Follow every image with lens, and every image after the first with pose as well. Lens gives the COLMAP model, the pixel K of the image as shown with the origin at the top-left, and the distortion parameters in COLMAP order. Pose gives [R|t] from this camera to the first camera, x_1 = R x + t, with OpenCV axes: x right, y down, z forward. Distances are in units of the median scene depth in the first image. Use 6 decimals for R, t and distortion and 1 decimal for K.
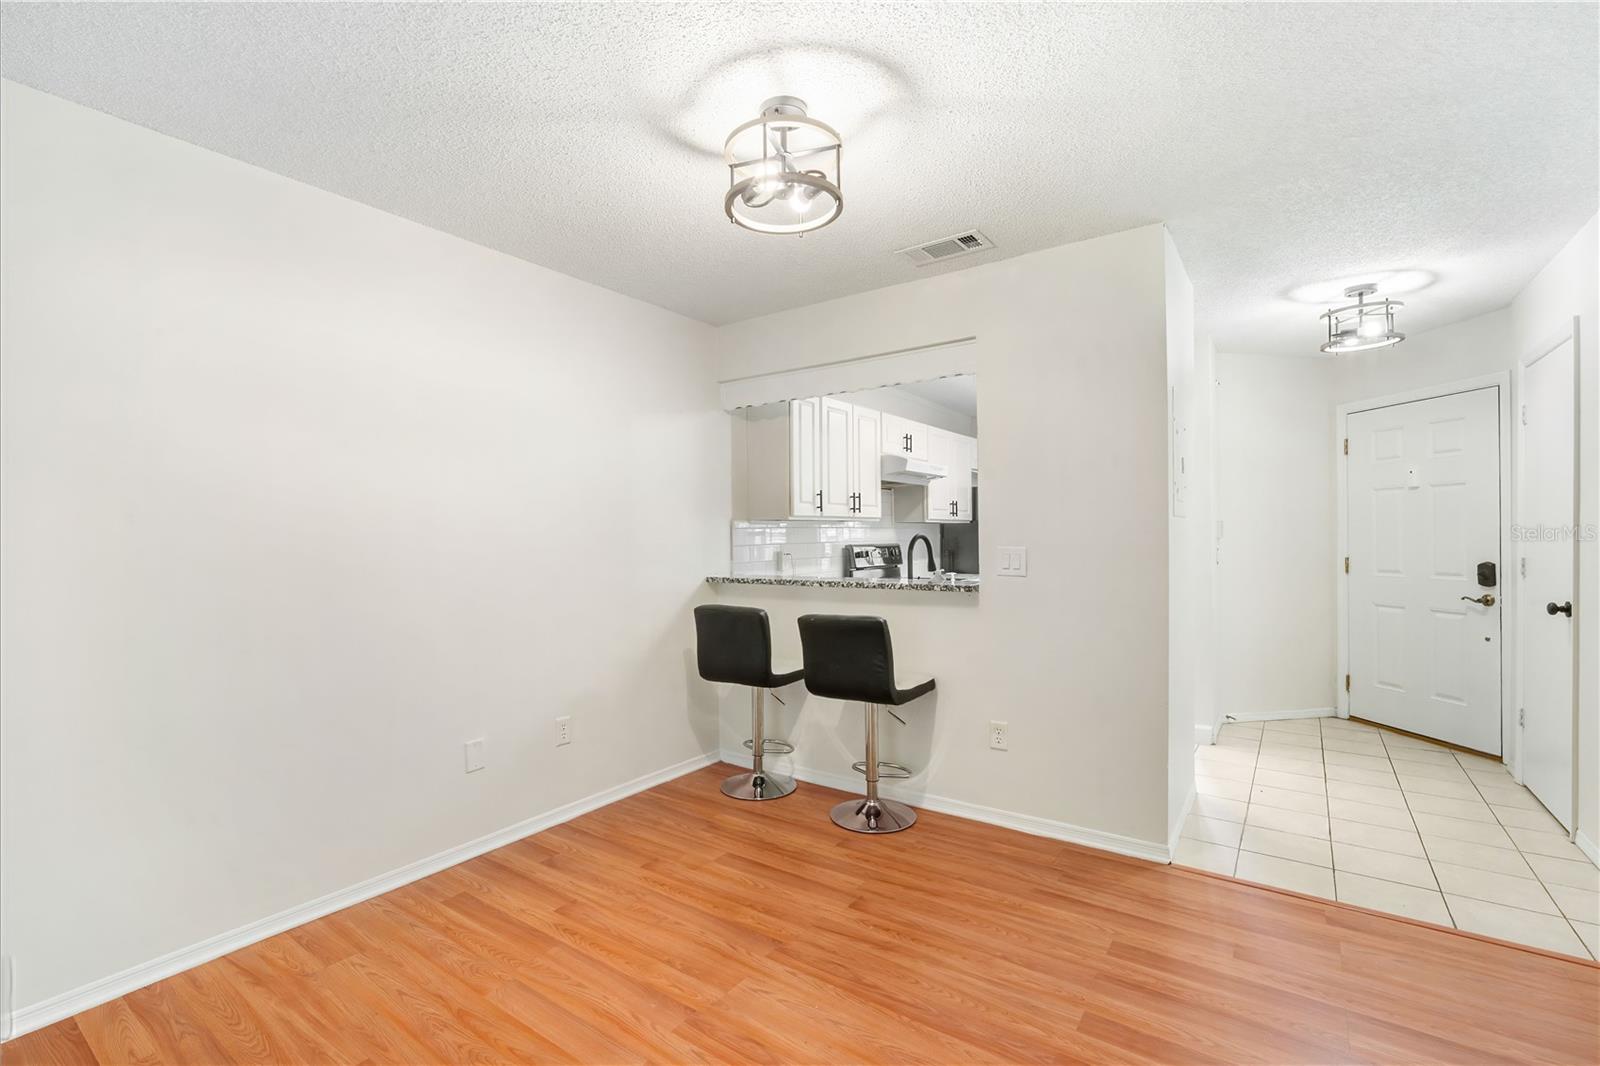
lens RADIAL K [[719.7, 0, 797.0], [0, 719.7, 540.0], [0, 0, 1]] dist [-0.003578, -0.000032]
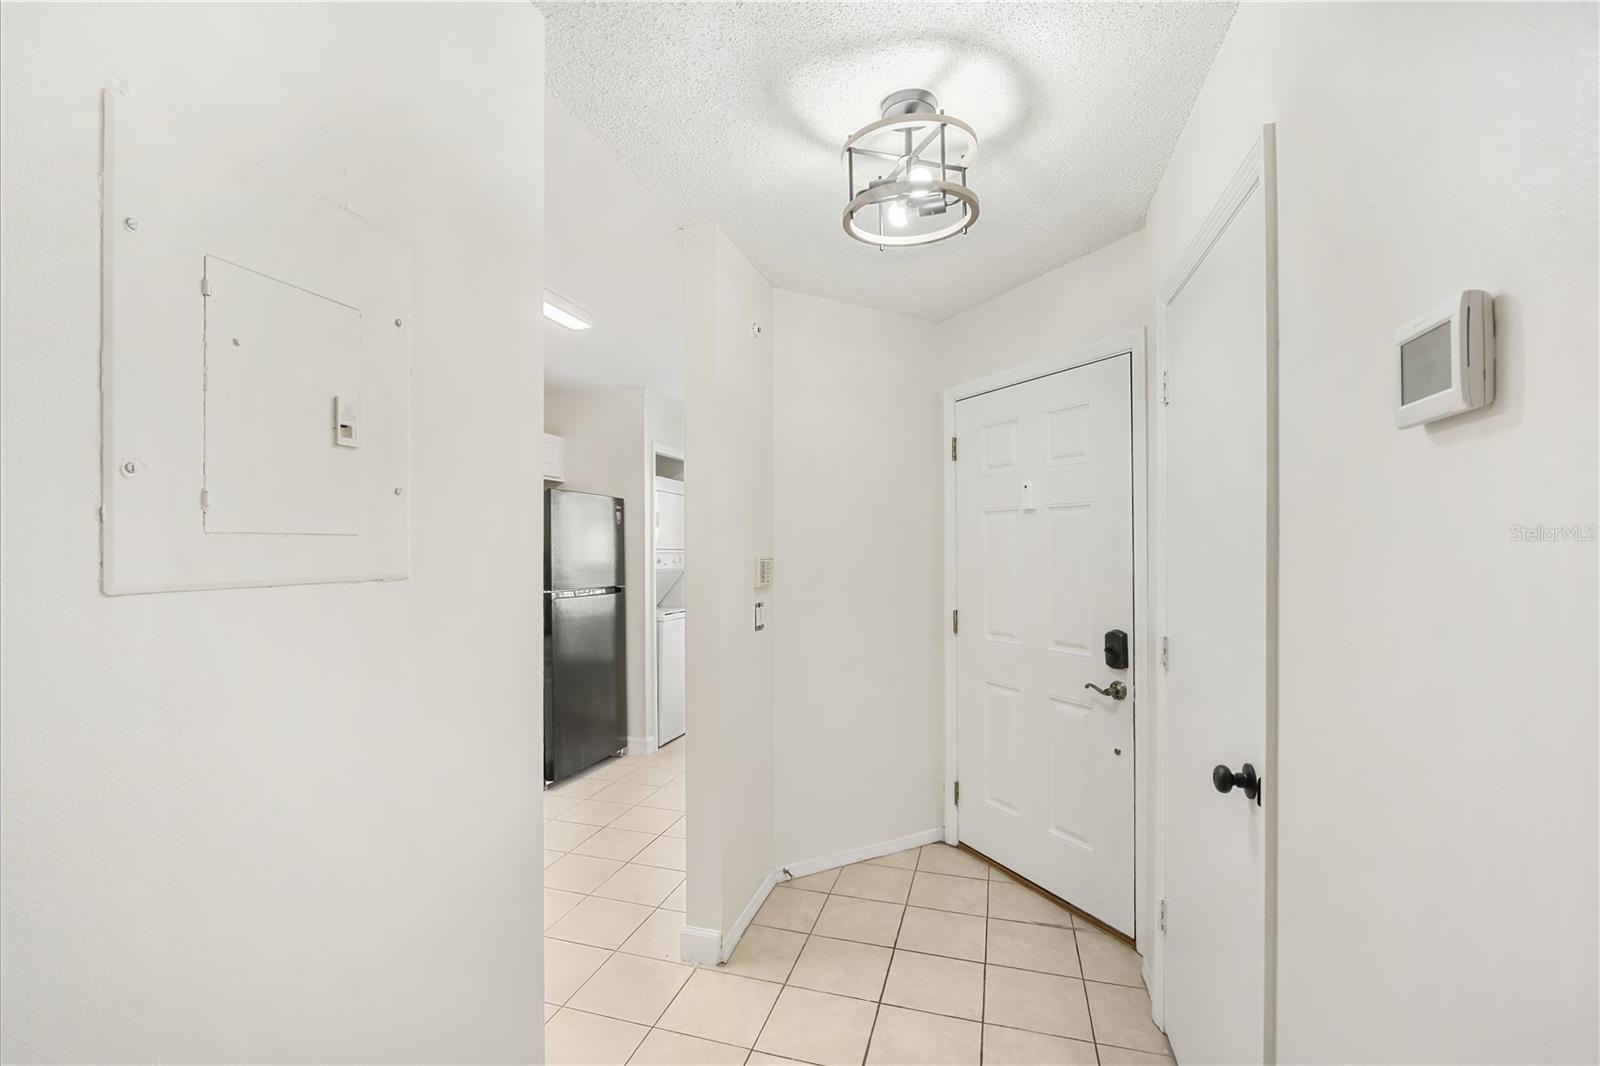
lens RADIAL K [[710.5, 0, 789.1], [0, 710.5, 546.5], [0, 0, 1]] dist [-0.011003, 0.002112]
pose [[0.948928, 0.008038, 0.315392, 0.488440], [-0.004700, 0.999925, -0.011345, -0.034390], [-0.315459, 0.009283, 0.948894, 0.495825]]
